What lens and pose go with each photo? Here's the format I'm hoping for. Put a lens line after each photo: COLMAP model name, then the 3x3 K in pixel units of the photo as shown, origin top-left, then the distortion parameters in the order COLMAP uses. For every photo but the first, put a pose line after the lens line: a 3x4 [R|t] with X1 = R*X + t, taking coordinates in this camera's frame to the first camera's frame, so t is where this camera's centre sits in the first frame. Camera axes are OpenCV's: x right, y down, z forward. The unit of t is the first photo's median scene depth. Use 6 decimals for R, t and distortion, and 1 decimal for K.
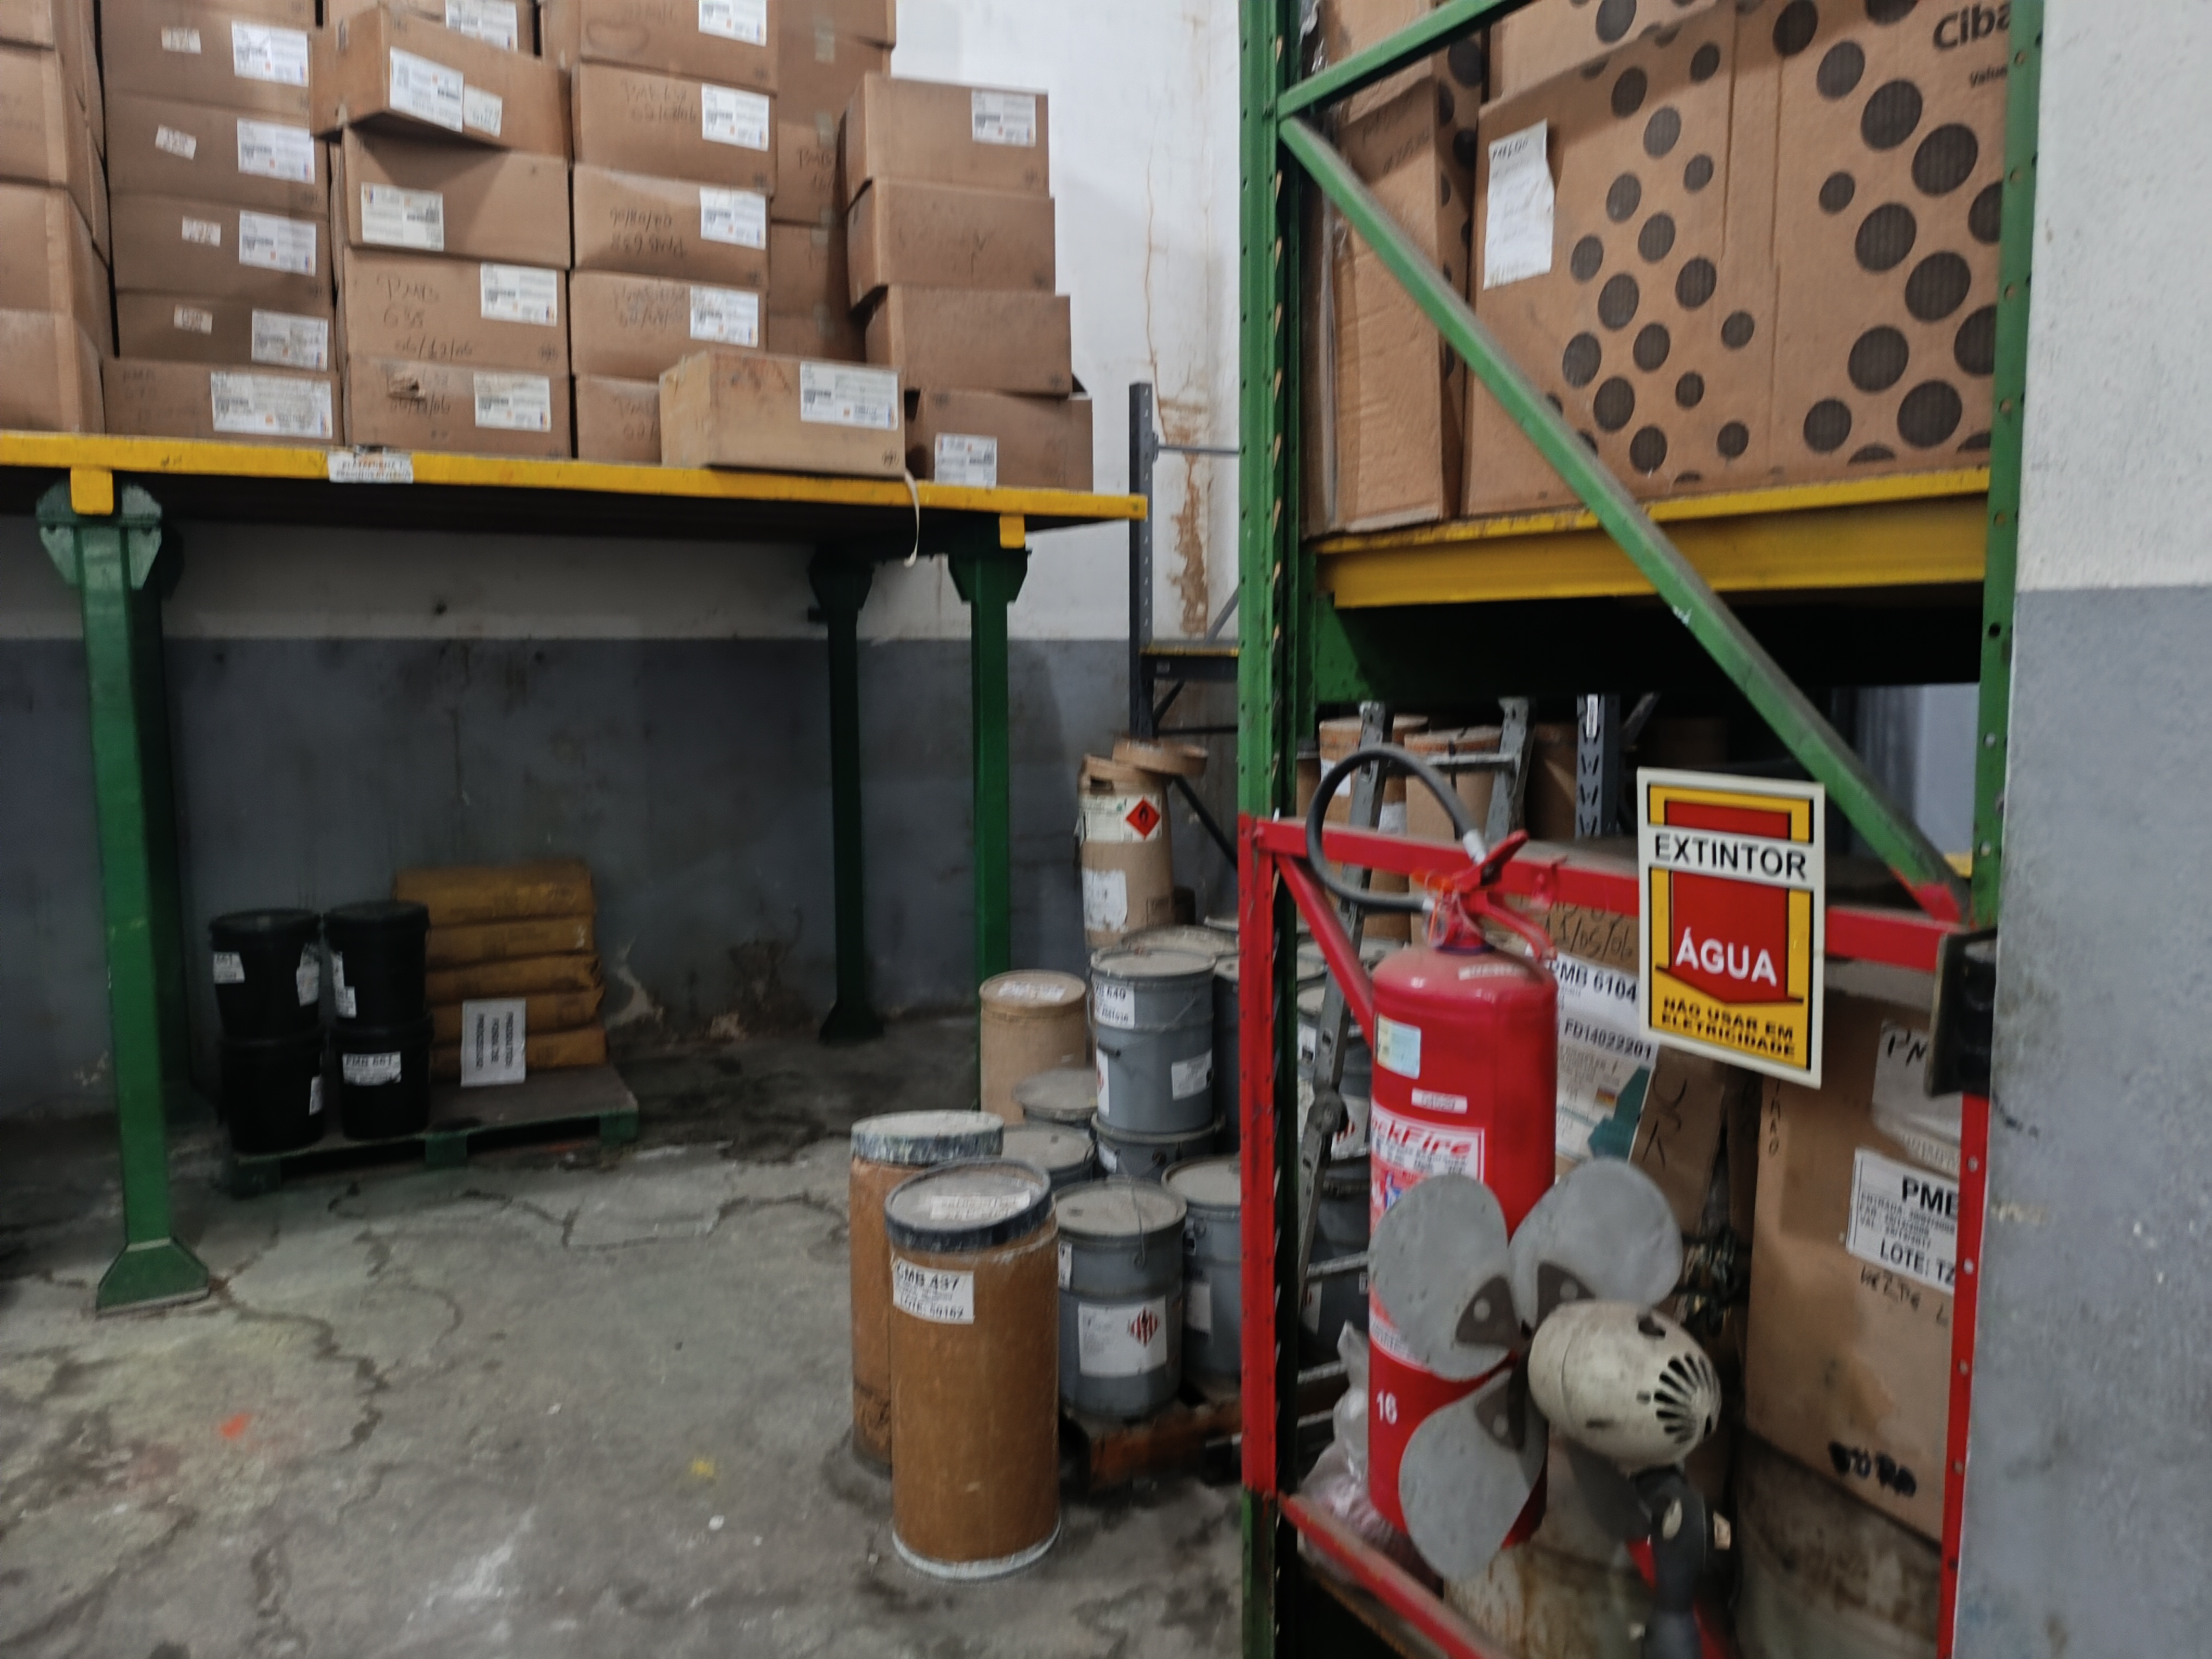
lens RADIAL K [[1531.4, 0, 1124.6], [0, 1531.4, 822.6], [0, 0, 1]] dist [0.035174, -0.044540]
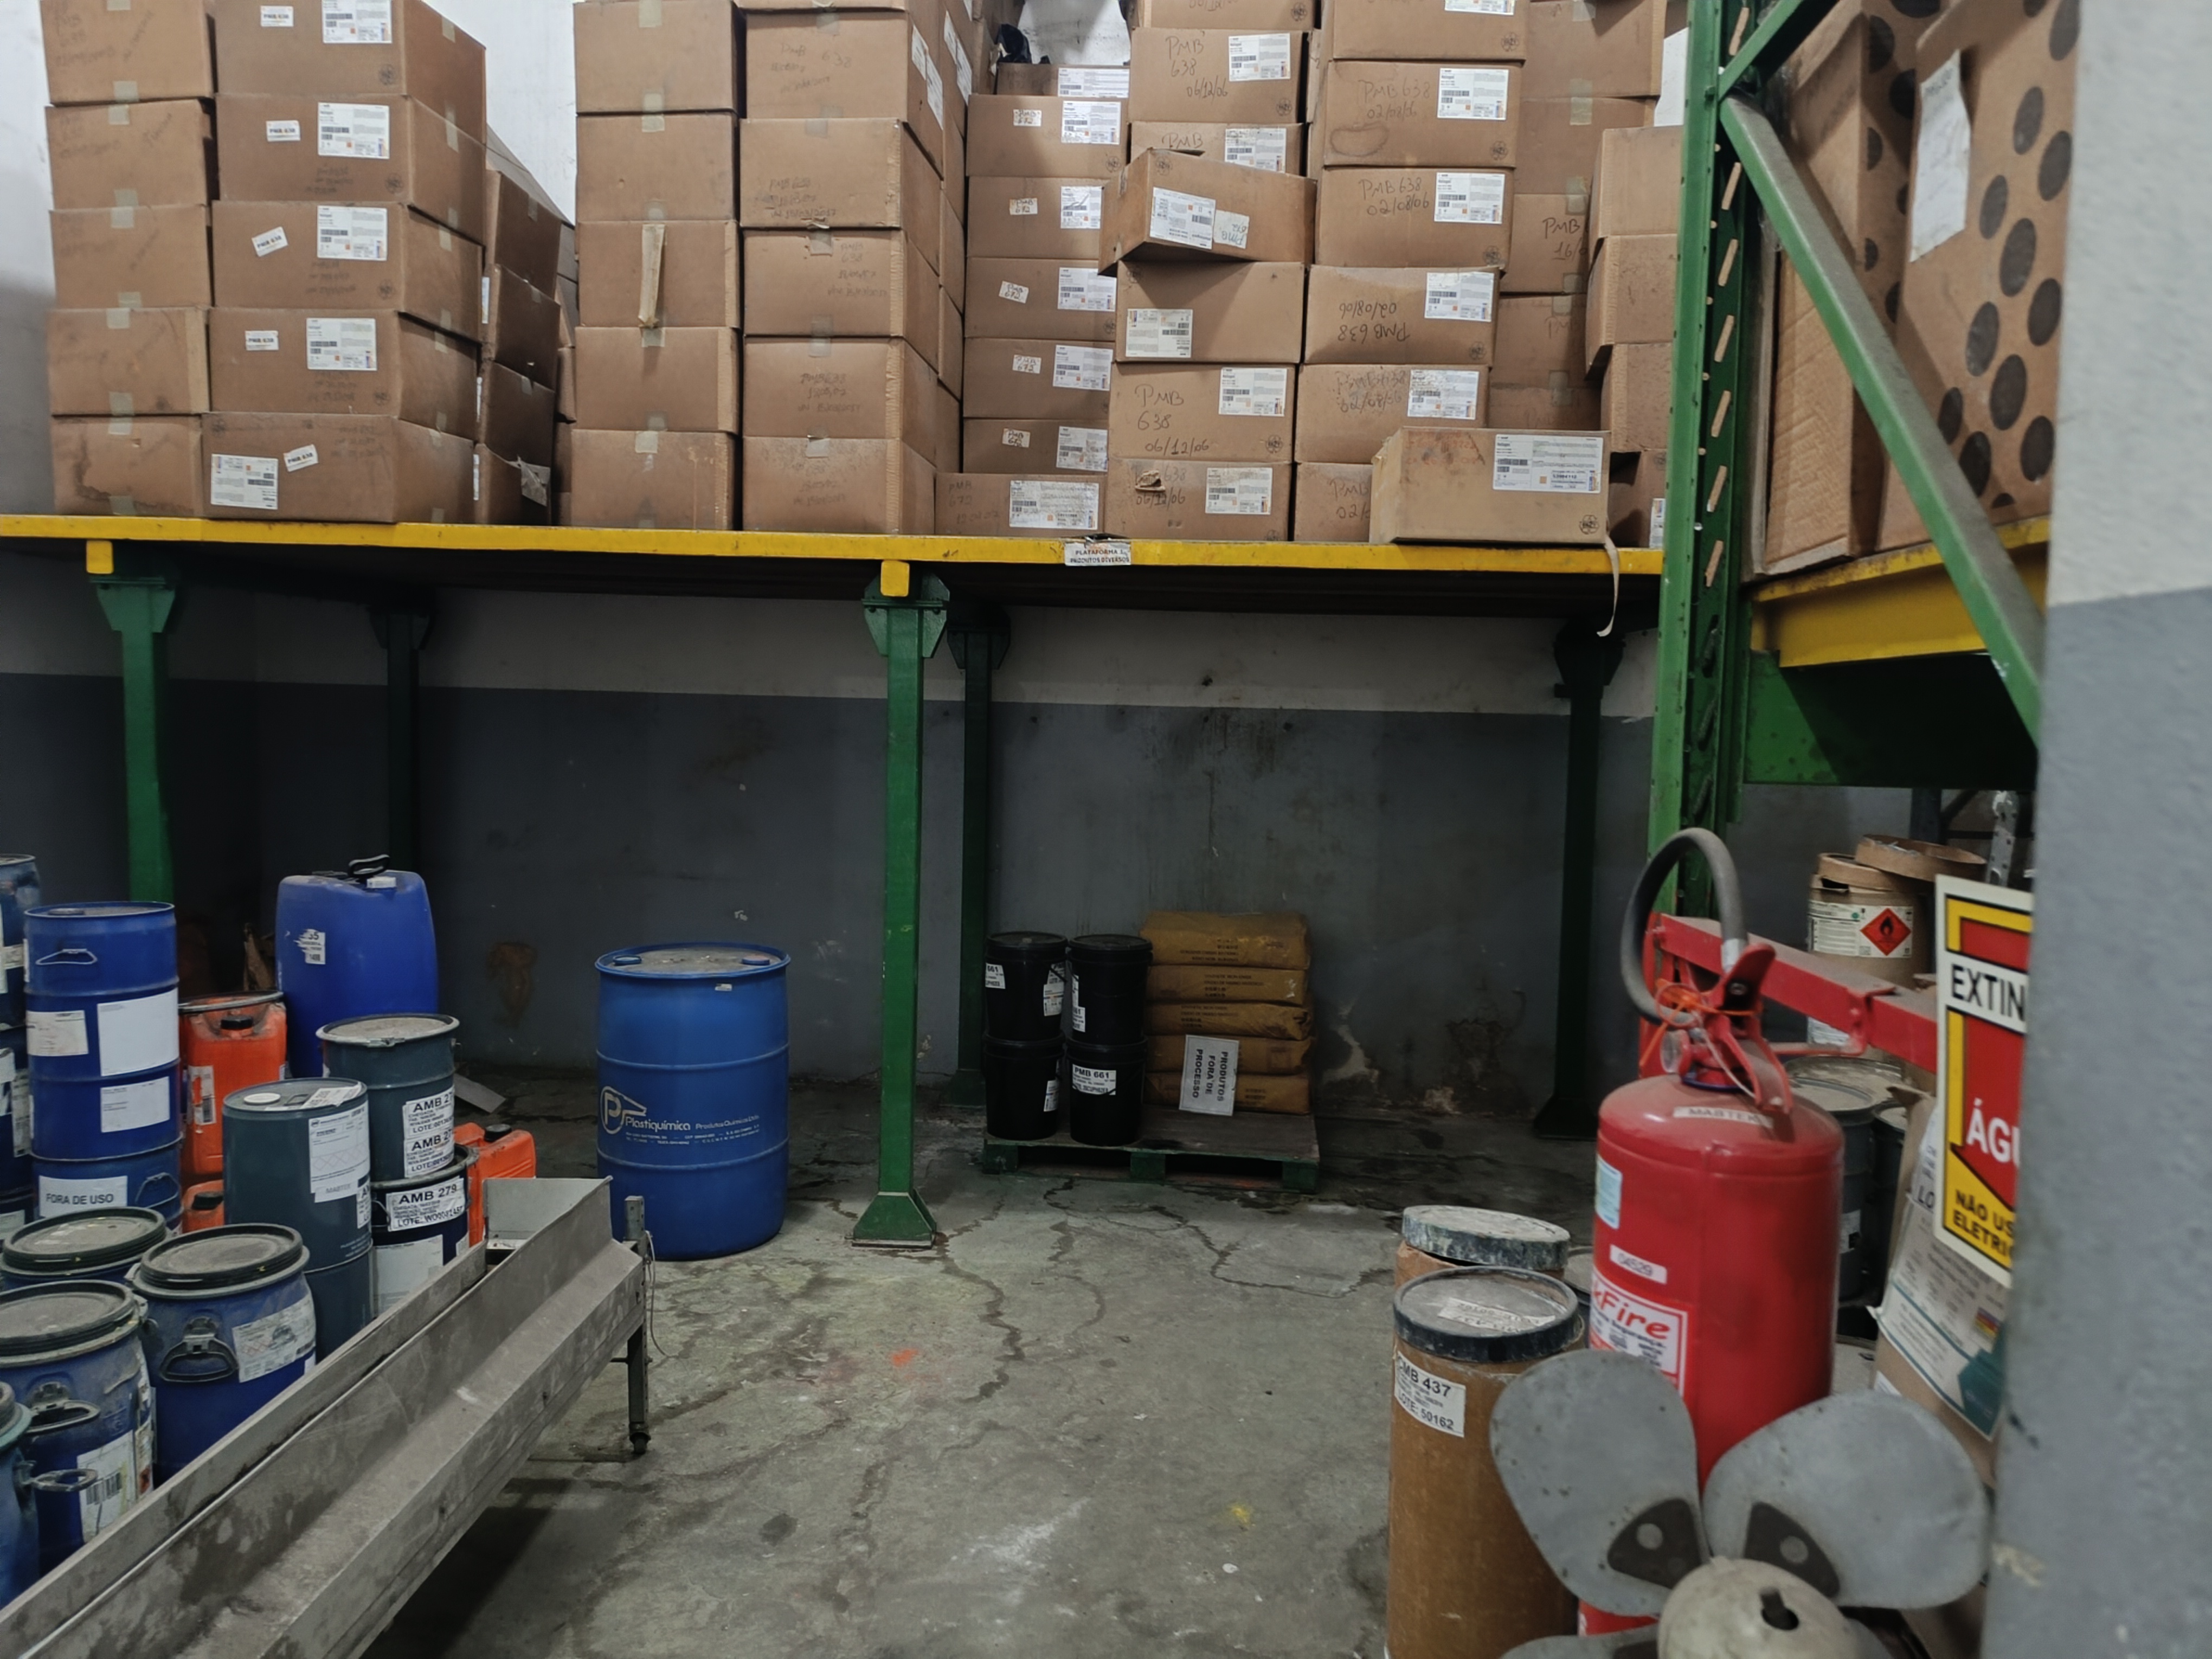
lens RADIAL K [[1531.4, 0, 1107.5], [0, 1531.4, 840.3], [0, 0, 1]] dist [0.035174, -0.044540]
pose [[0.836529, 0.068477, -0.543626, 0.140525], [-0.091119, 0.995730, -0.014788, -0.001310], [0.540293, 0.061906, 0.839197, 0.054511]]
